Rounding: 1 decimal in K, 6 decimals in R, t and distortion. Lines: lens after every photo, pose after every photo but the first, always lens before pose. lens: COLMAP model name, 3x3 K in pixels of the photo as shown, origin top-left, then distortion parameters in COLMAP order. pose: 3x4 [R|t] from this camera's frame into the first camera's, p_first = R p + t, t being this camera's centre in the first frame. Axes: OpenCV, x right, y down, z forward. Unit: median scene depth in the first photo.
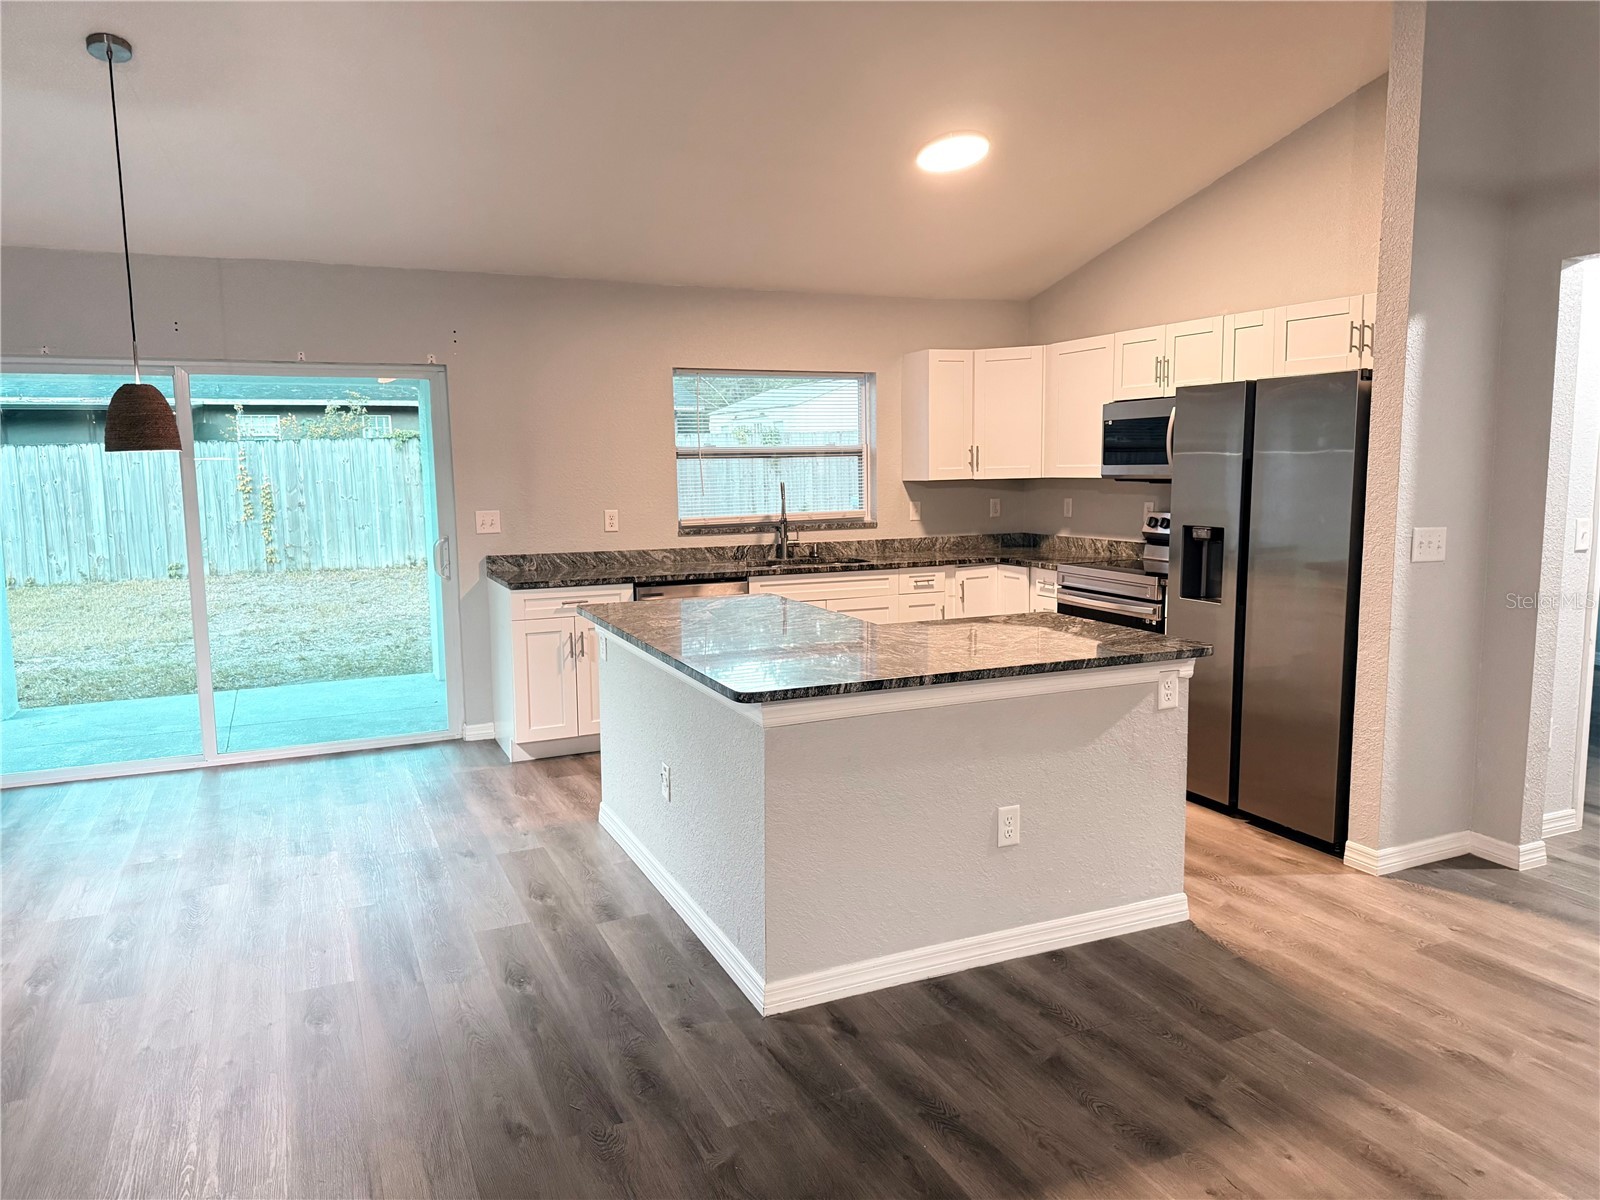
lens RADIAL K [[1139.4, 0, 800.5], [0, 1139.4, 605.4], [0, 0, 1]] dist [0.132786, -0.174118]
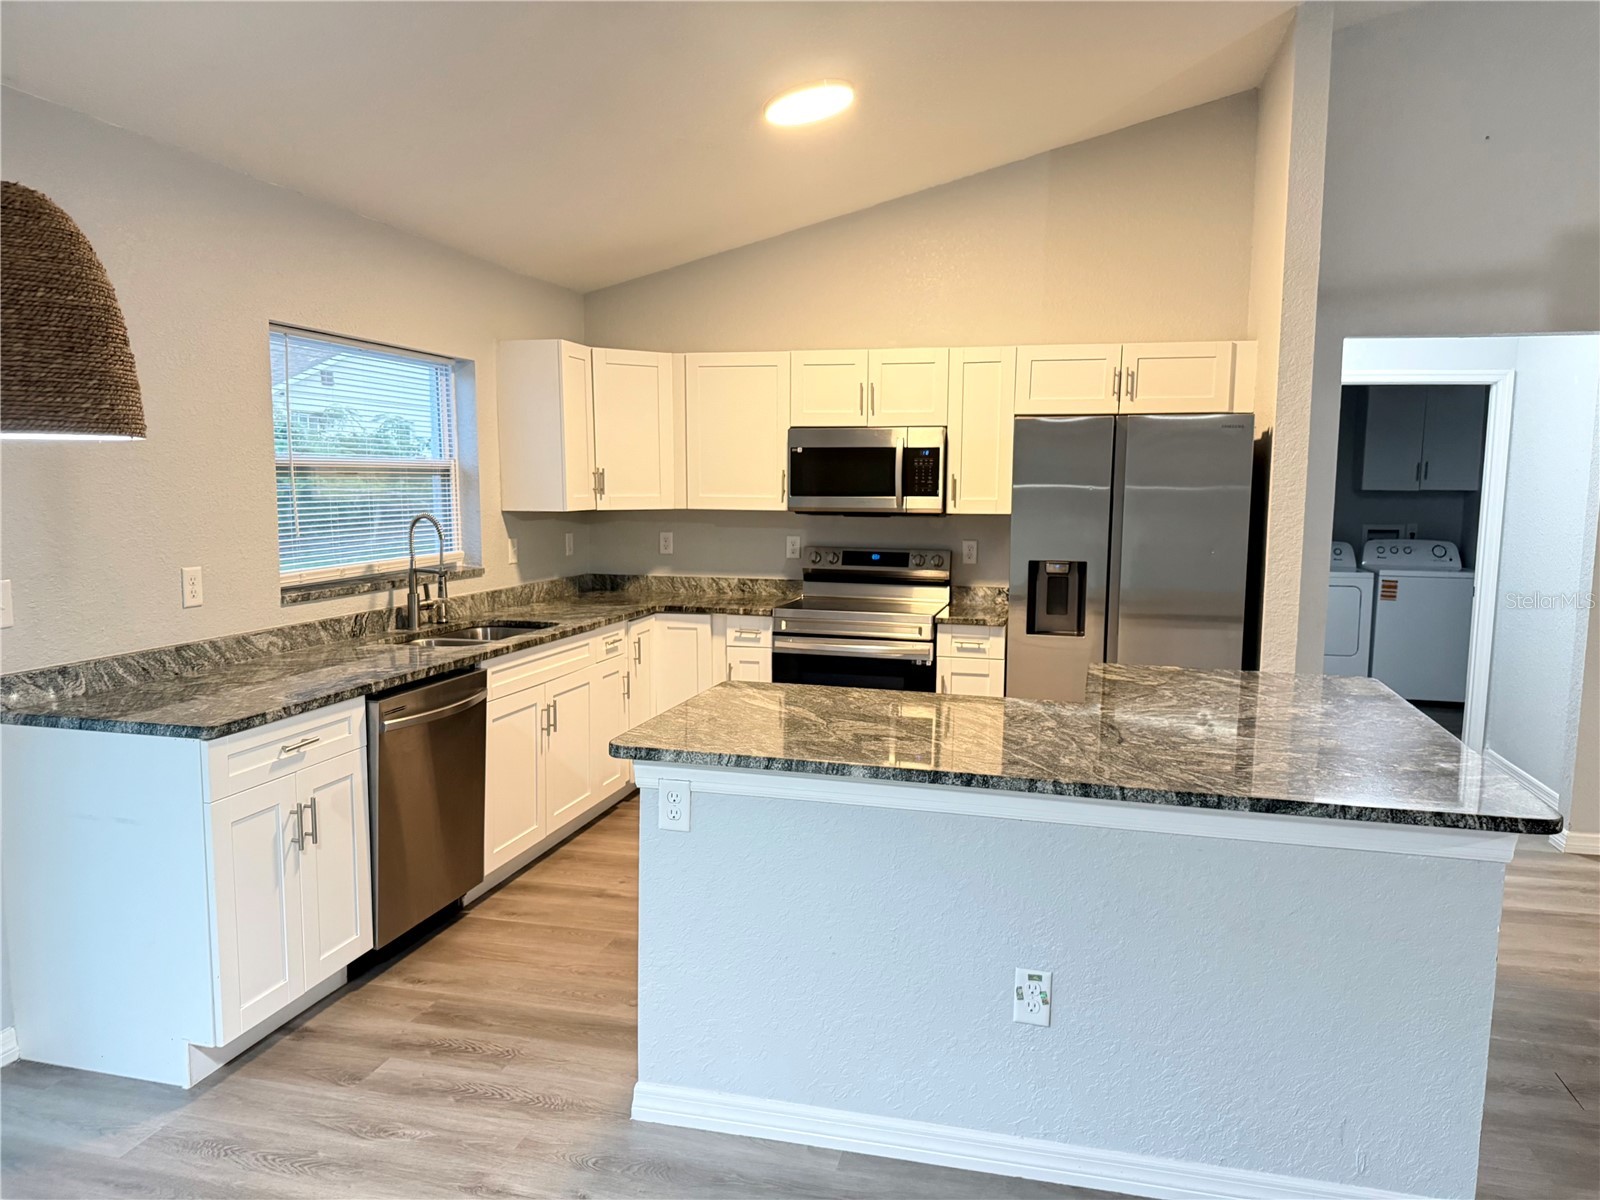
lens RADIAL K [[1139.4, 0, 800.5], [0, 1139.4, 605.4], [0, 0, 1]] dist [0.132786, -0.174118]
pose [[0.617540, -0.068190, 0.783578, -0.419601], [0.083408, 0.996295, 0.020967, -0.052327], [-0.782105, 0.052409, 0.620939, 0.425514]]
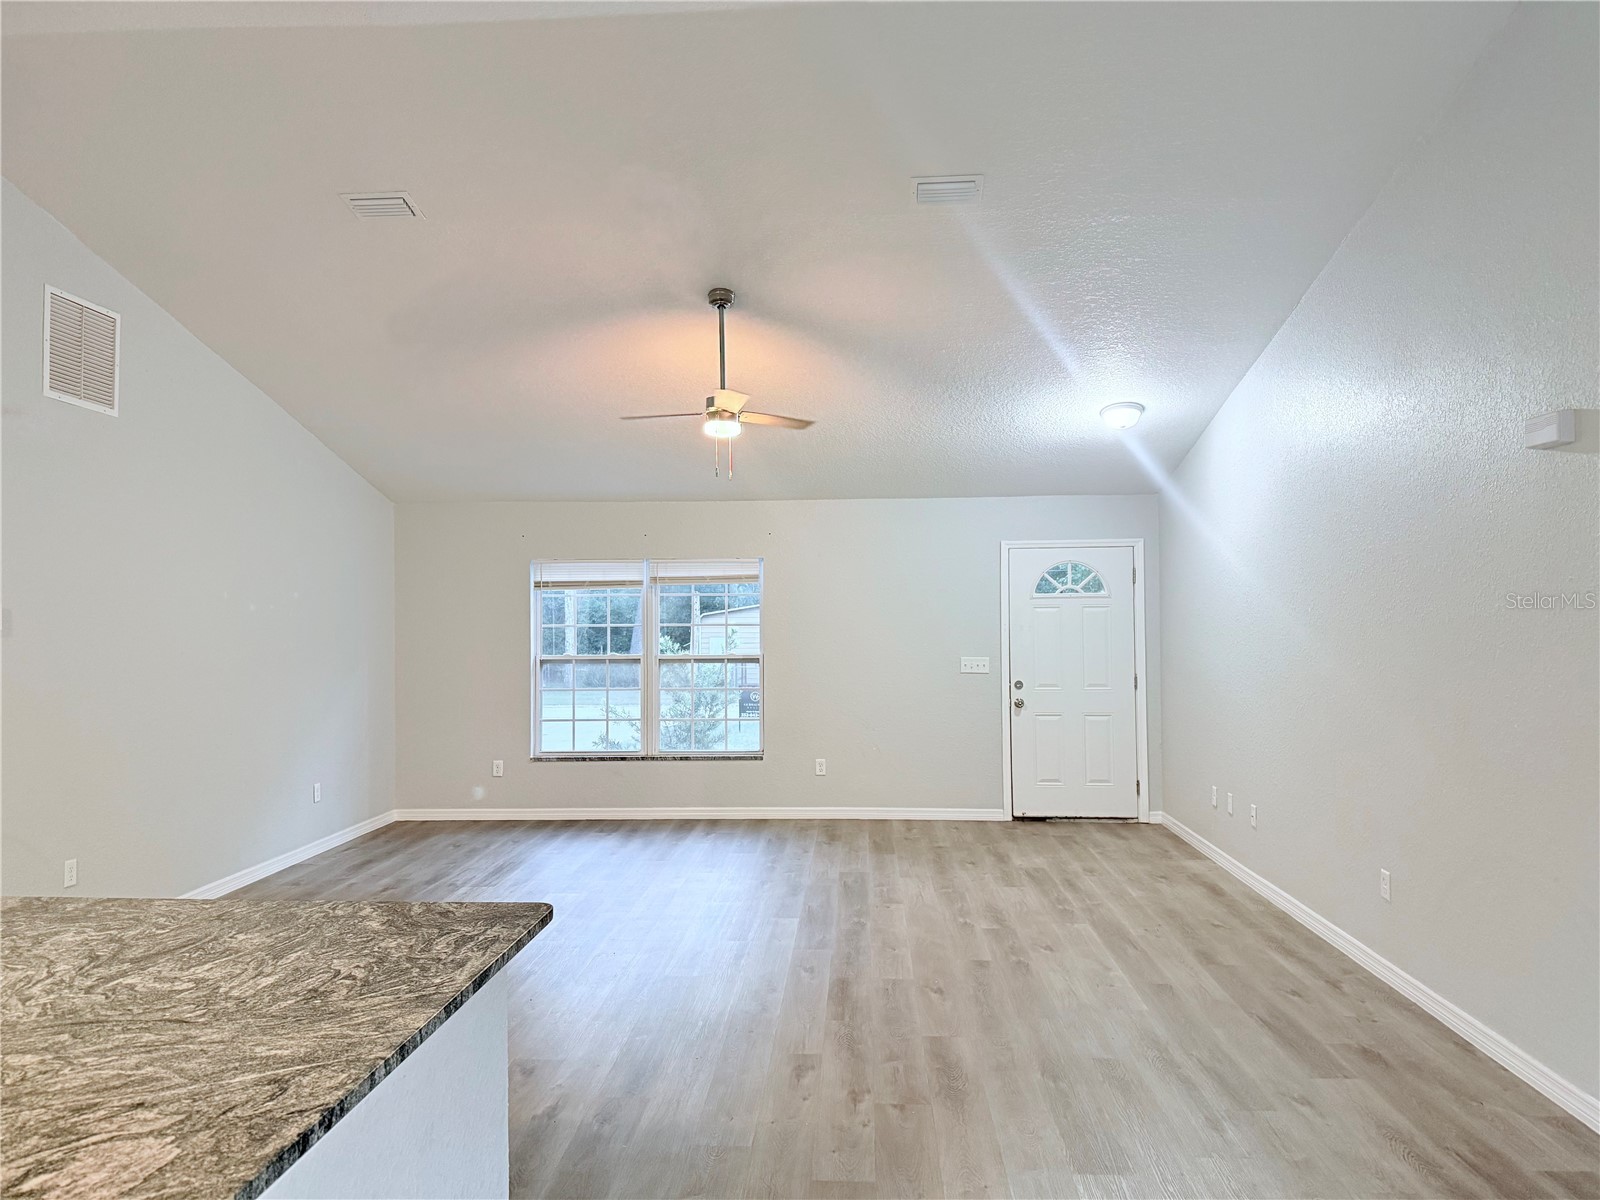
lens RADIAL K [[1139.4, 0, 800.5], [0, 1139.4, 605.4], [0, 0, 1]] dist [0.132786, -0.174118]
pose [[-0.889340, 0.020409, 0.456790, -0.297058], [0.075515, 0.991841, 0.102708, -0.107868], [-0.450967, 0.125837, -0.883625, 0.778386]]
